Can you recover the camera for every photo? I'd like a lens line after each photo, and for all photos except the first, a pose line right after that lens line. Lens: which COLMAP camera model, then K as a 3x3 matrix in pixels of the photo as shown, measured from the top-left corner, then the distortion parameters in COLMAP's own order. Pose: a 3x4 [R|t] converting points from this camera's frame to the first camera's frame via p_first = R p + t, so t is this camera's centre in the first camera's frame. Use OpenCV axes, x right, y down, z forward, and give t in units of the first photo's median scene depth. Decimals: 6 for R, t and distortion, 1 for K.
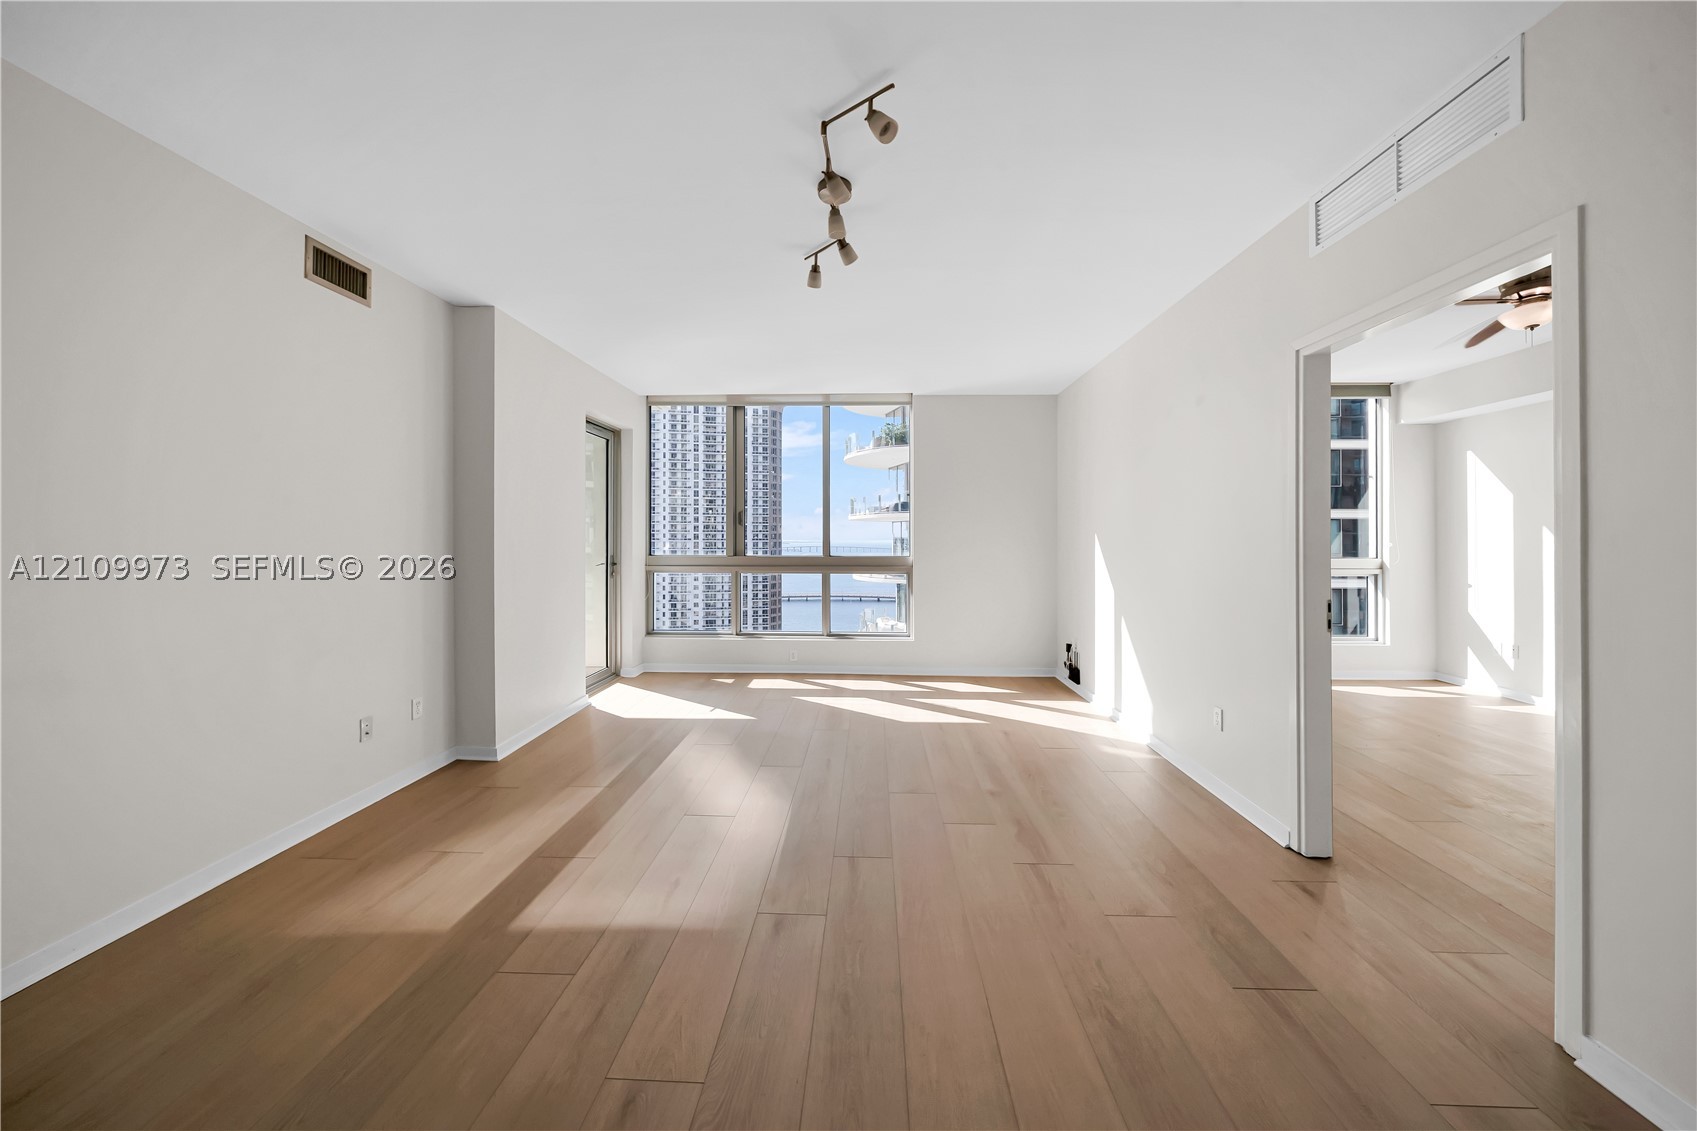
lens RADIAL K [[588.9, 0, 846.2], [0, 588.9, 539.7], [0, 0, 1]] dist [-0.005609, -0.000178]
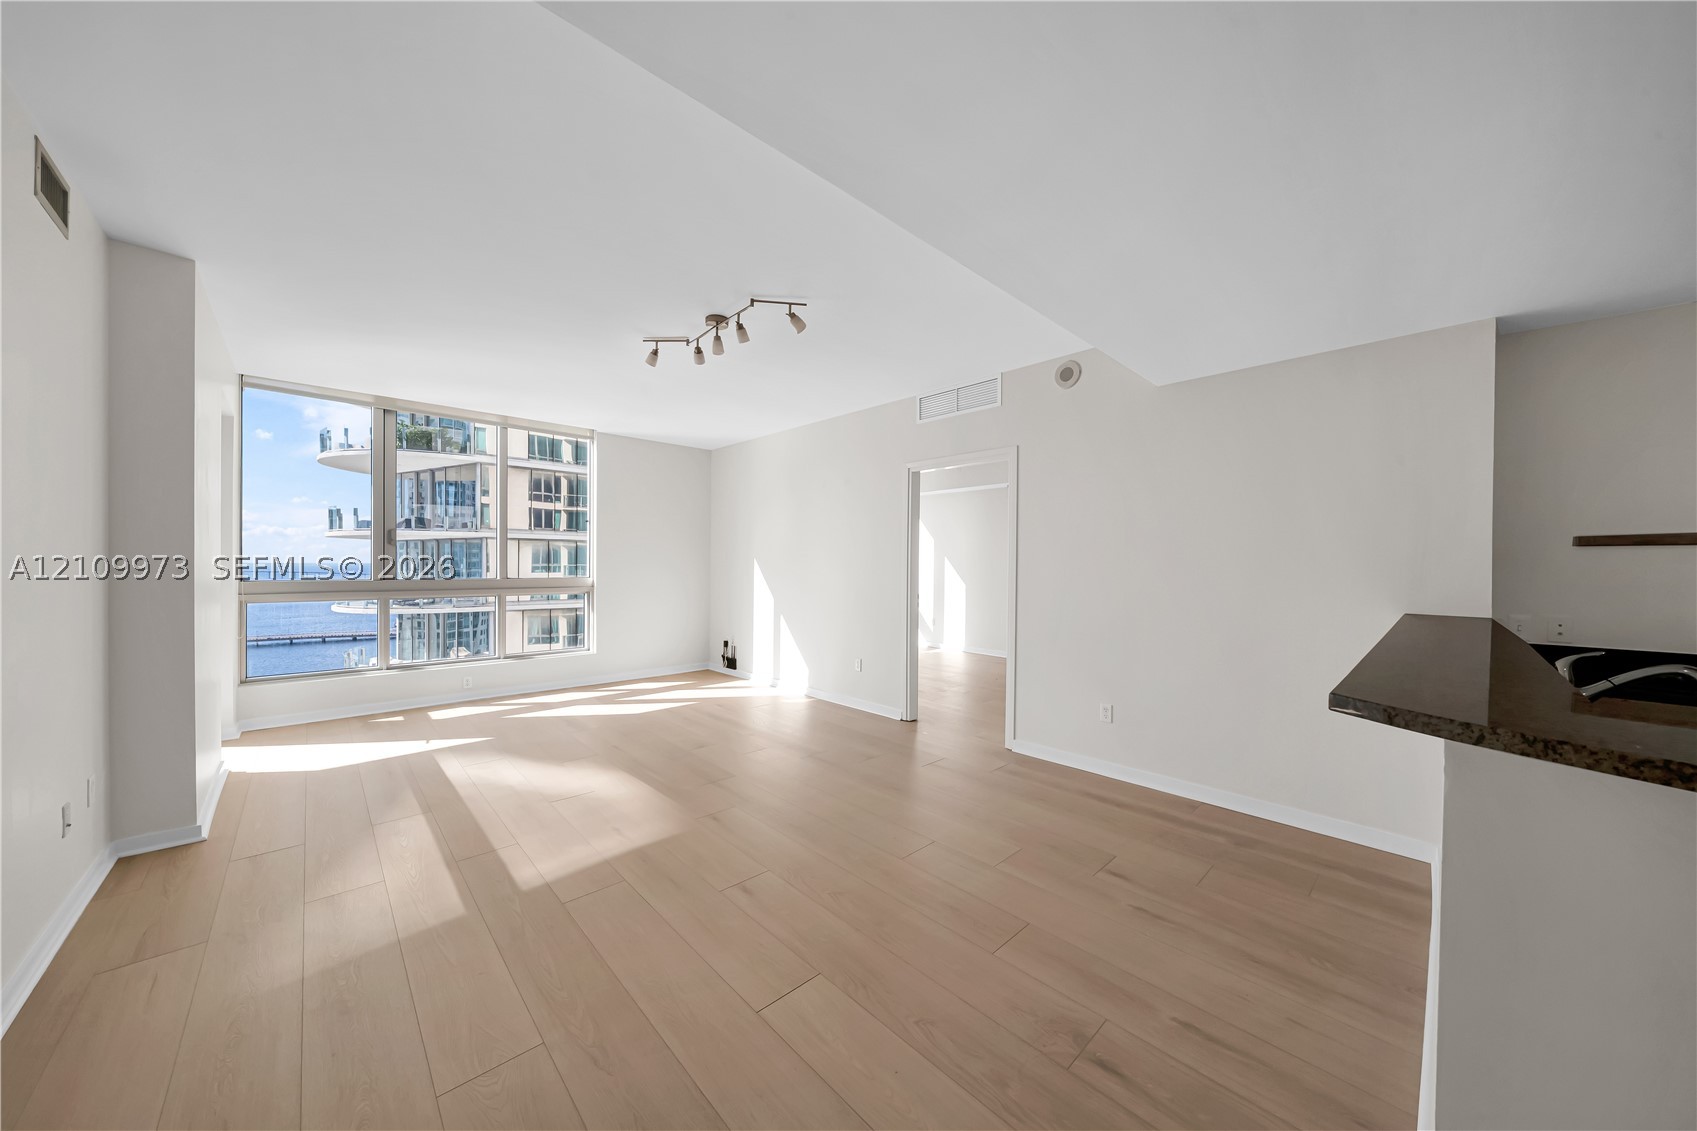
lens RADIAL K [[569.4, 0, 845.4], [0, 569.4, 568.7], [0, 0, 1]] dist [-0.002422, -0.000103]
pose [[0.704089, -0.004402, 0.710098, -0.434427], [-0.002906, 0.999955, 0.009080, 0.001655], [-0.710106, -0.008457, 0.704044, -0.121751]]
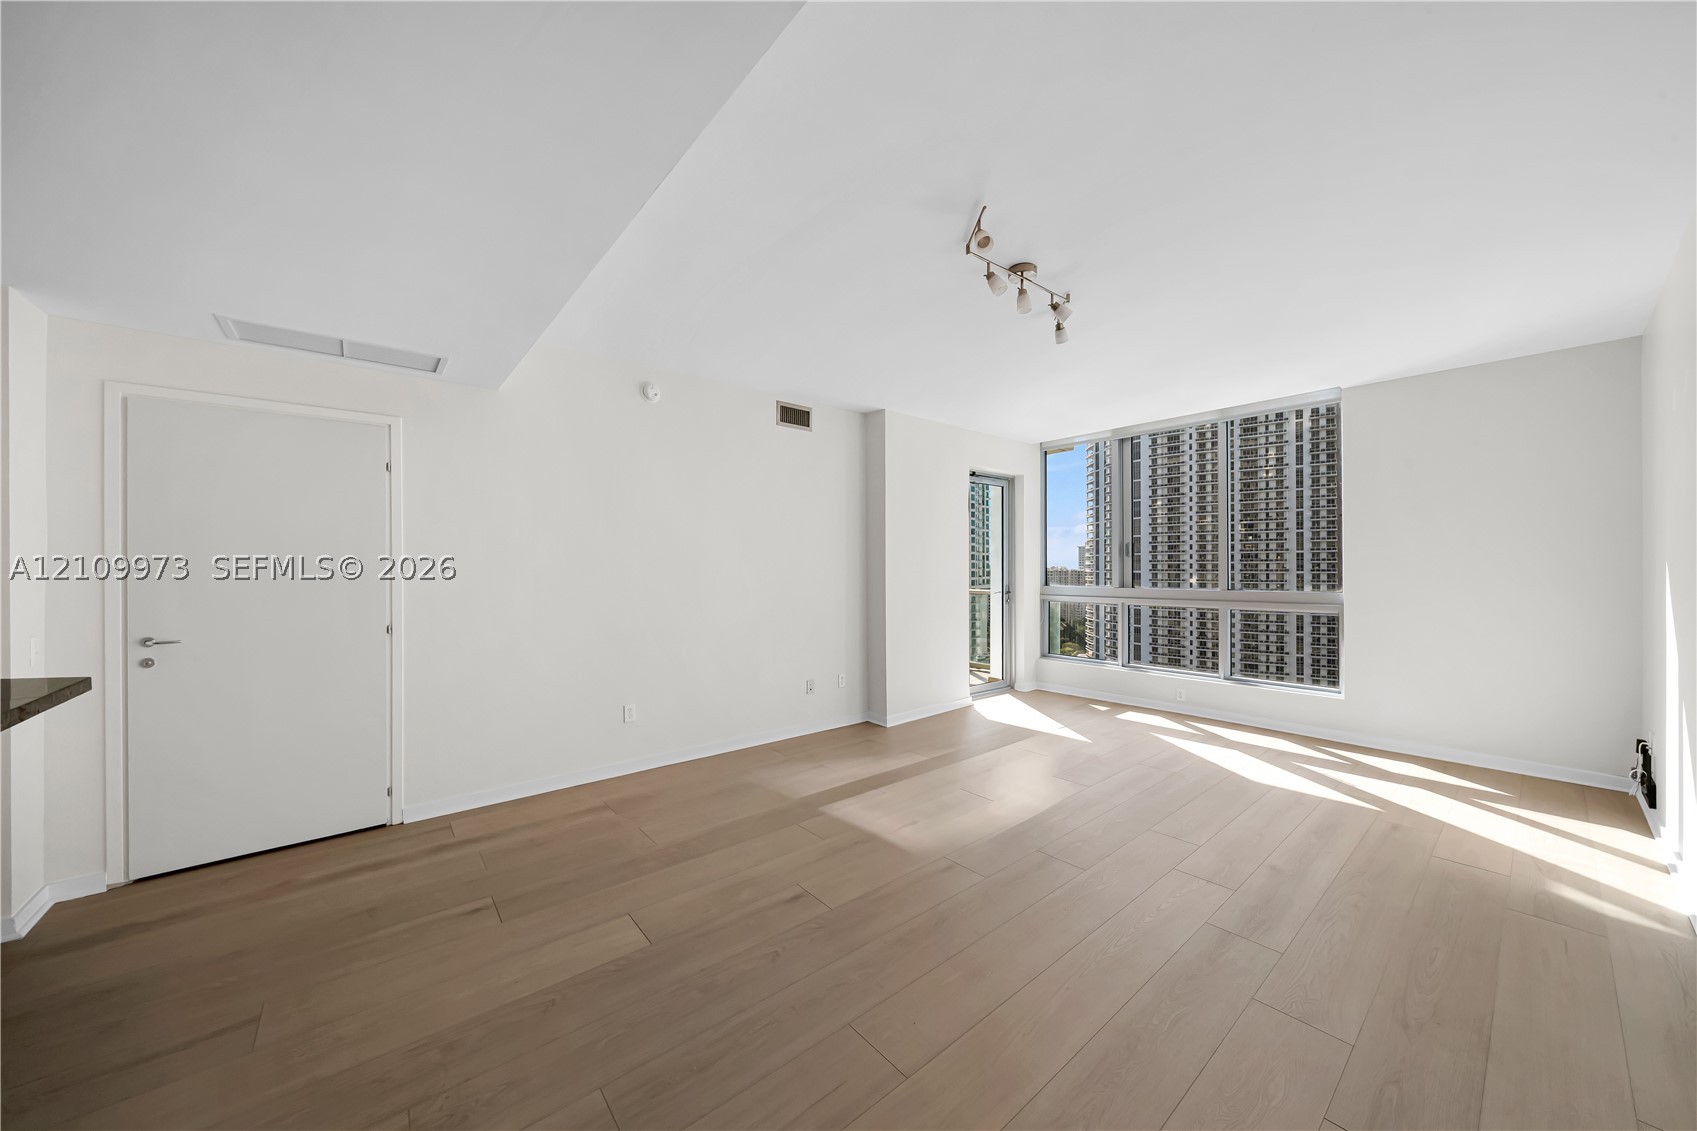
lens RADIAL K [[585.0, 0, 858.8], [0, 585.0, 566.4], [0, 0, 1]] dist [0.005019, -0.004287]
pose [[0.682640, -0.006721, -0.730724, 0.334883], [0.001312, 0.999967, -0.007972, -0.001628], [0.730754, 0.004484, 0.682626, -0.018514]]
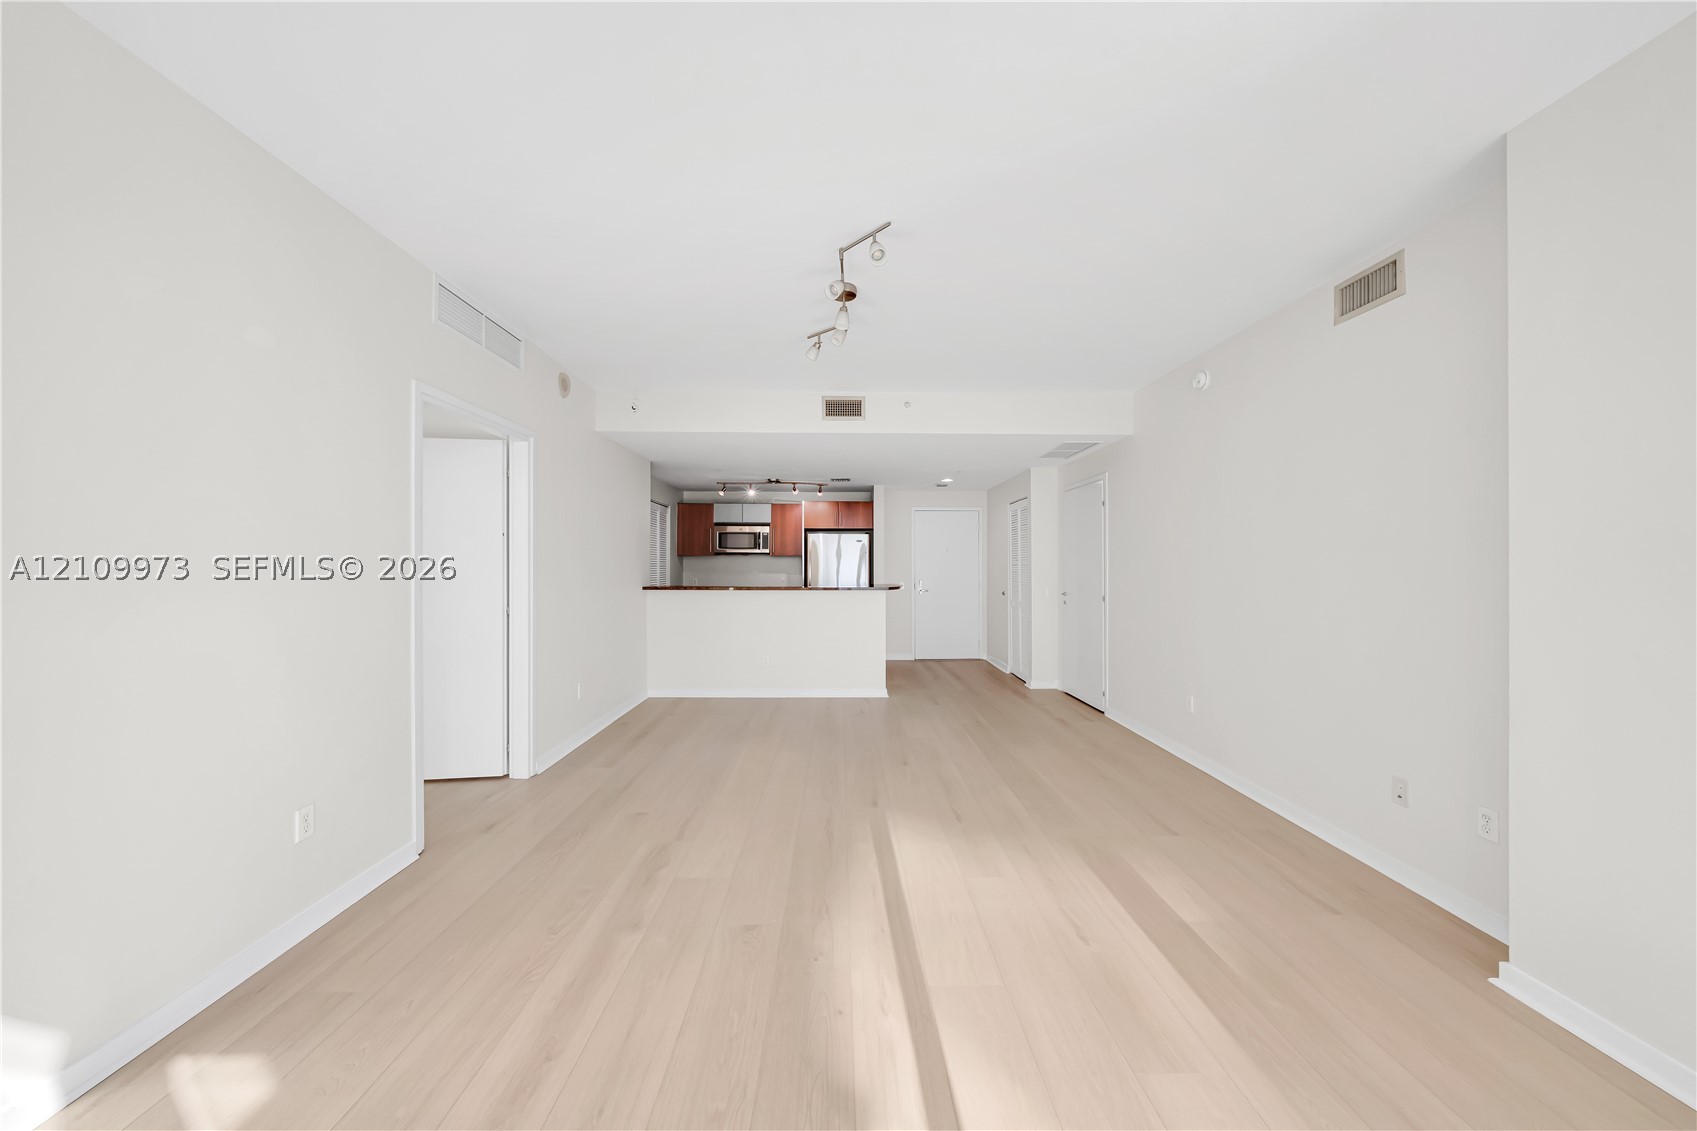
lens RADIAL K [[572.8, 0, 848.6], [0, 572.8, 558.3], [0, 0, 1]] dist [-0.012903, -0.000158]
pose [[-0.998066, -0.002611, -0.062109, 0.026405], [-0.002059, 0.999958, -0.008959, -0.004103], [0.062130, -0.008814, -0.998029, 1.233763]]
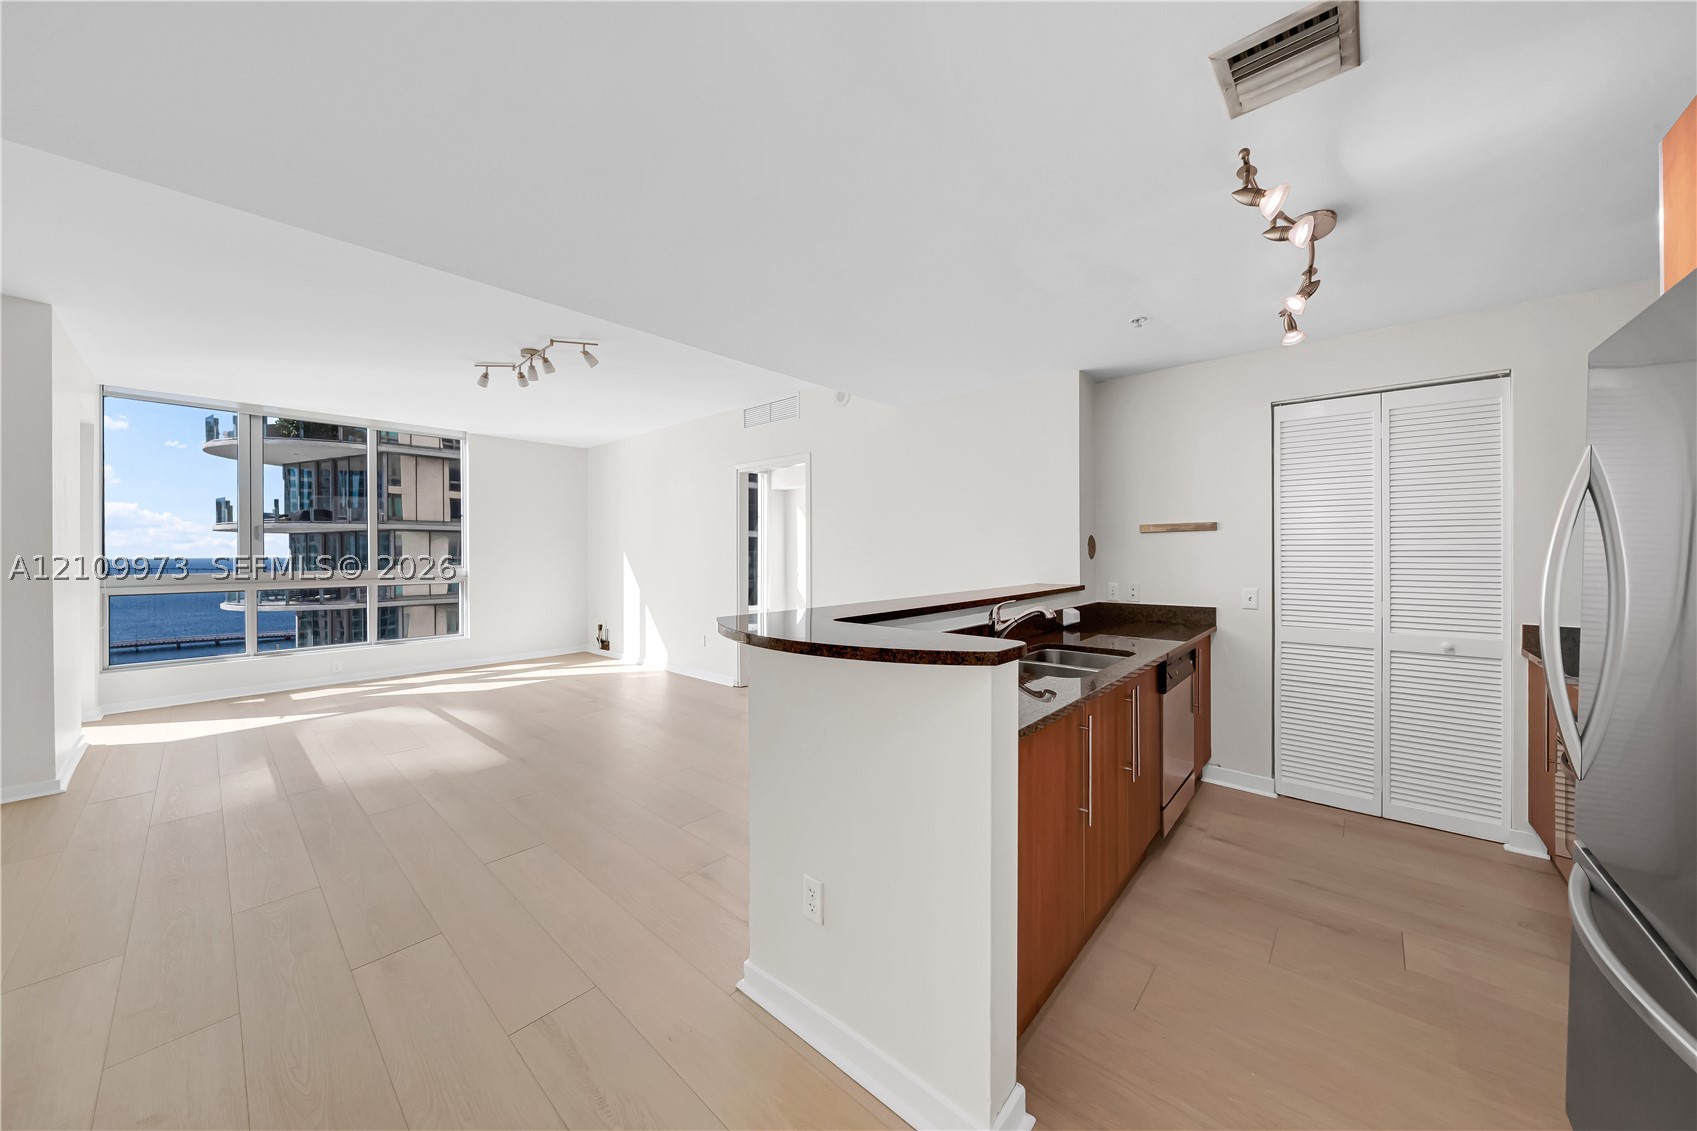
lens RADIAL K [[576.9, 0, 849.3], [0, 576.9, 552.9], [0, 0, 1]] dist [-0.006402, 0.000114]
pose [[0.636162, -0.009959, 0.771491, -0.405524], [0.010831, 0.999933, 0.003977, 0.002747], [-0.771480, 0.005826, 0.636227, -0.466457]]
